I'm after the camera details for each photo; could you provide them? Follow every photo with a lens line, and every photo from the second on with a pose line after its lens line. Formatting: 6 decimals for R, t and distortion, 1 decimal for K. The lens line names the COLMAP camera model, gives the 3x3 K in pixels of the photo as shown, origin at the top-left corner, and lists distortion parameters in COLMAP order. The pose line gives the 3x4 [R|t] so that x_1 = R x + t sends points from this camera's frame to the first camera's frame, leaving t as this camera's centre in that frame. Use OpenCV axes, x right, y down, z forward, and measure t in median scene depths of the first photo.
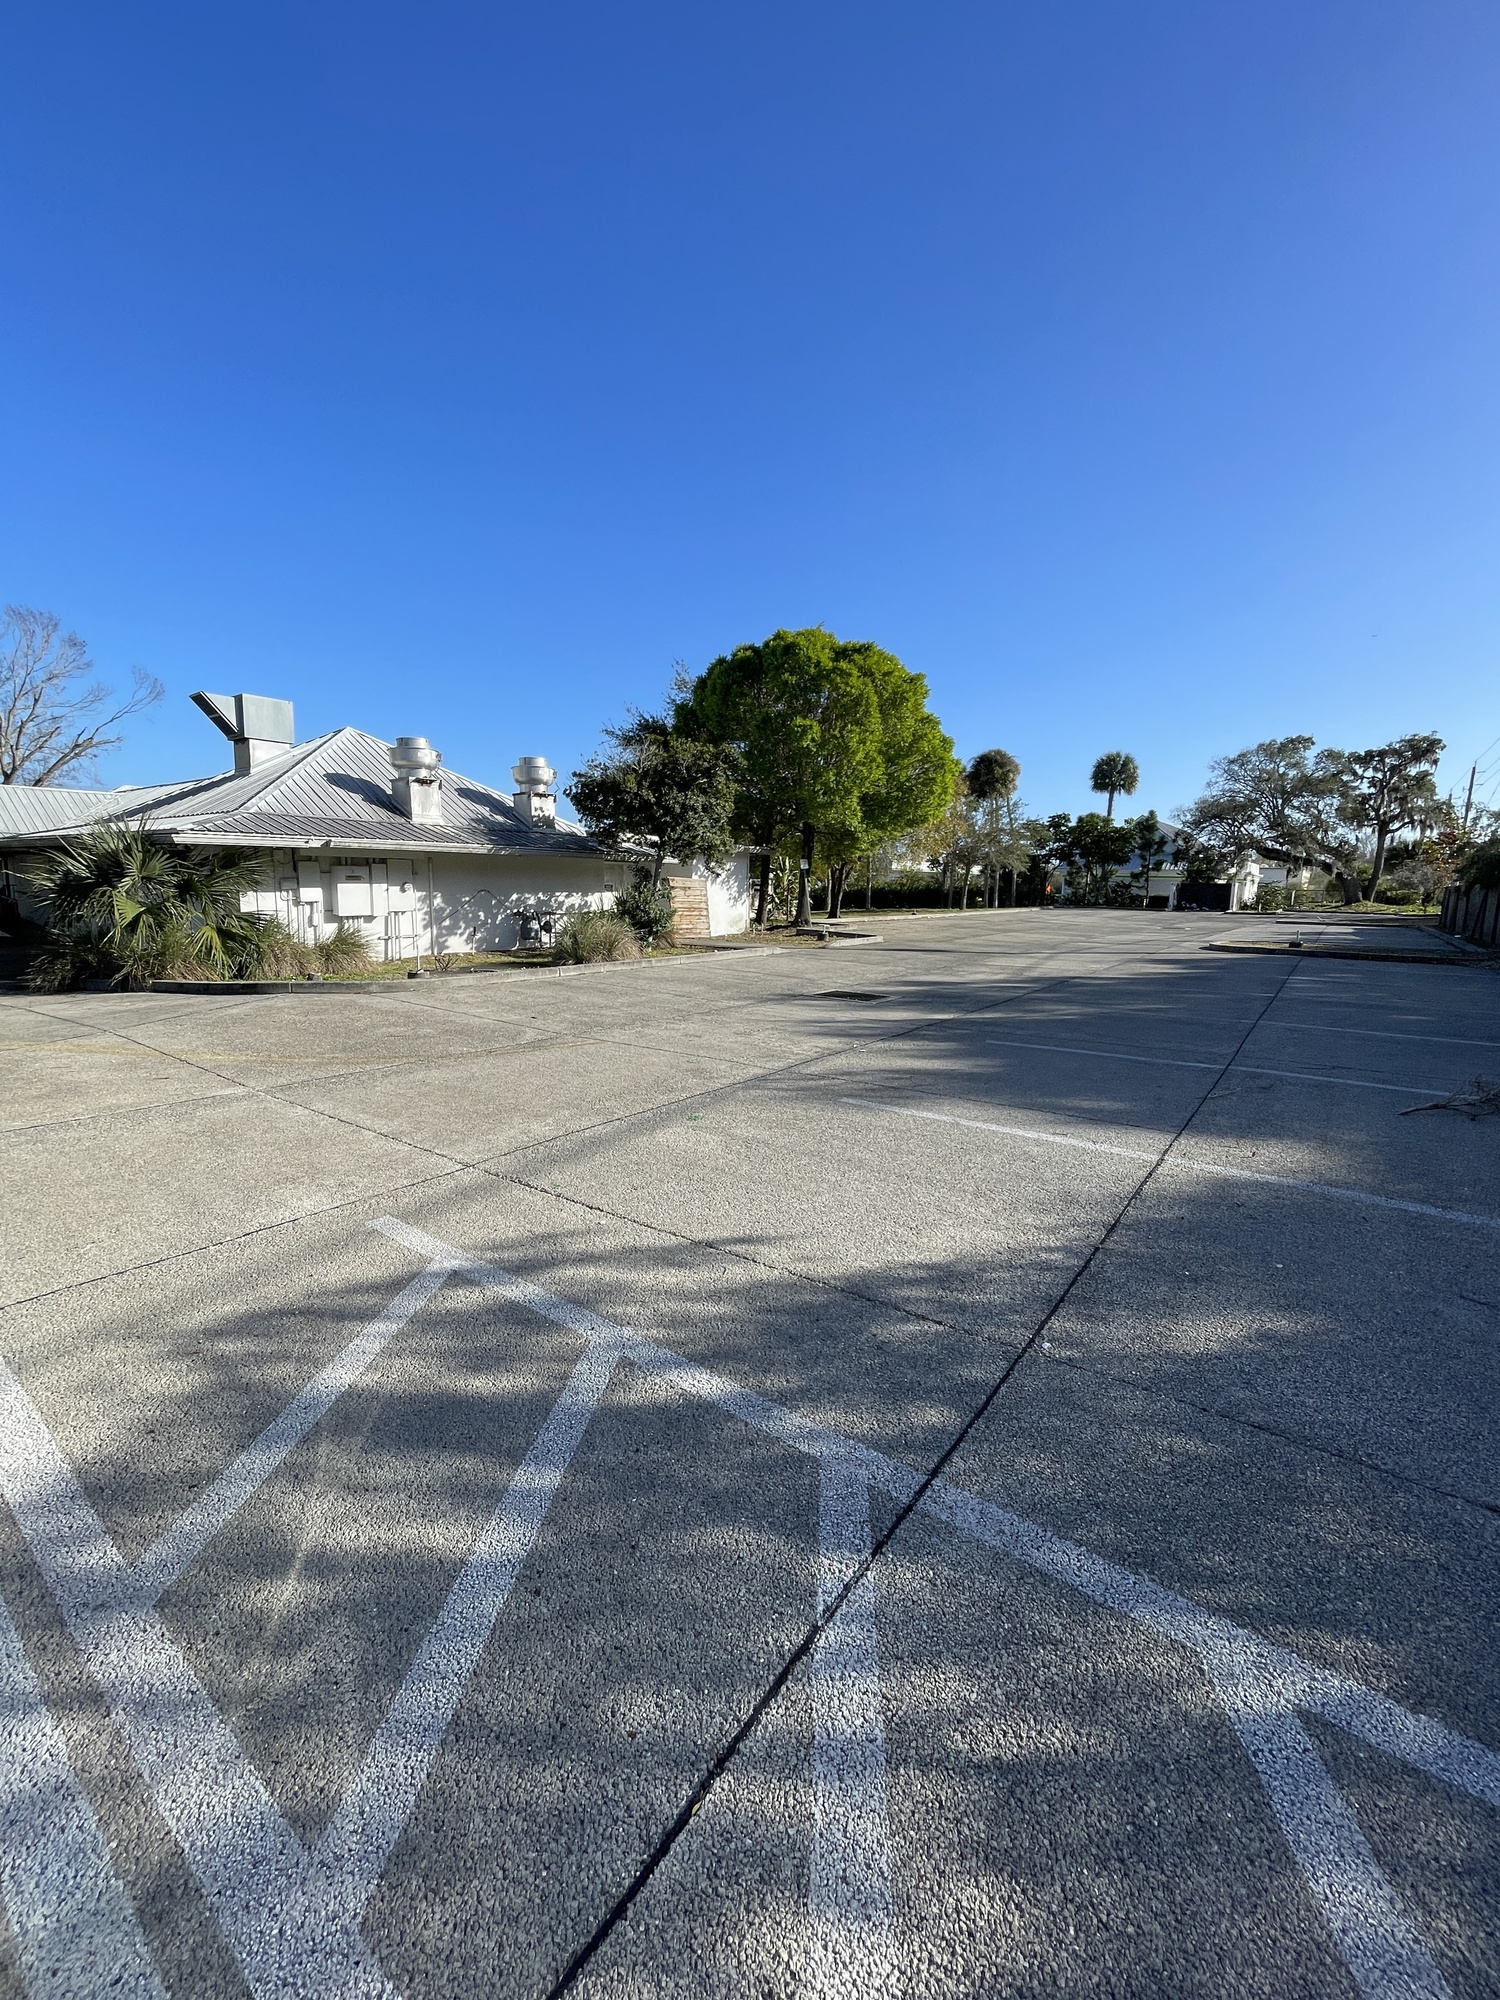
lens RADIAL K [[797.6, 0, 750.8], [0, 797.6, 1000.1], [0, 0, 1]] dist [-0.006355, 0.000704]
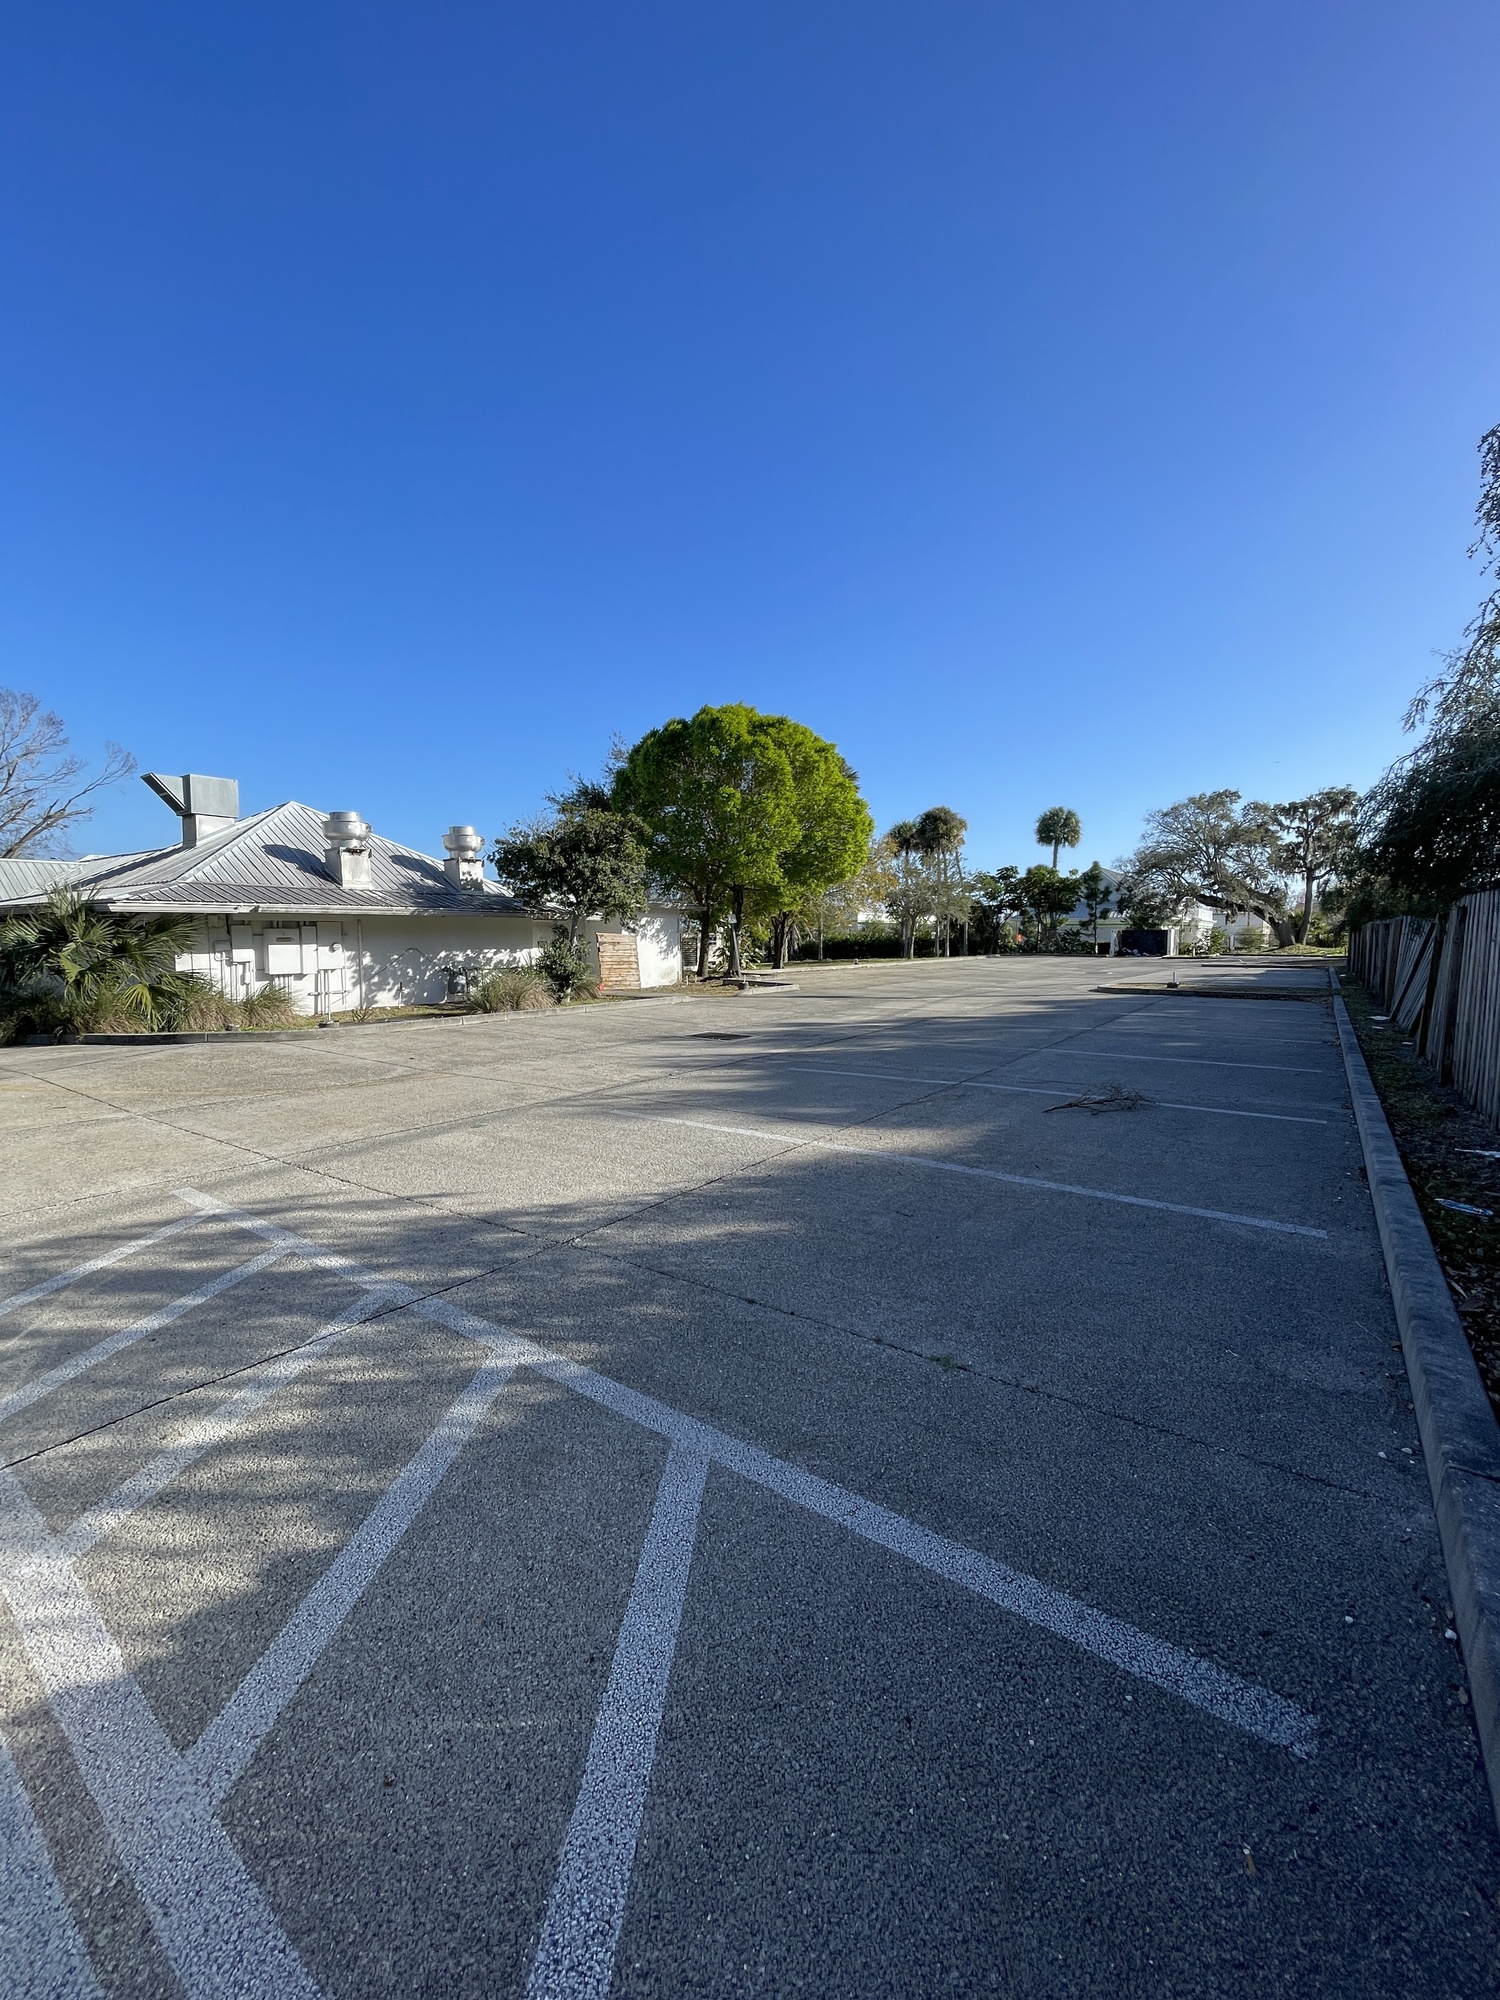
lens RADIAL K [[797.6, 0, 750.7], [0, 797.6, 996.1], [0, 0, 1]] dist [-0.006355, 0.000704]
pose [[0.999645, -0.018159, 0.019483, 0.120434], [0.019500, 0.997284, -0.071028, 0.014897], [-0.018140, 0.071383, 0.997284, -0.098089]]
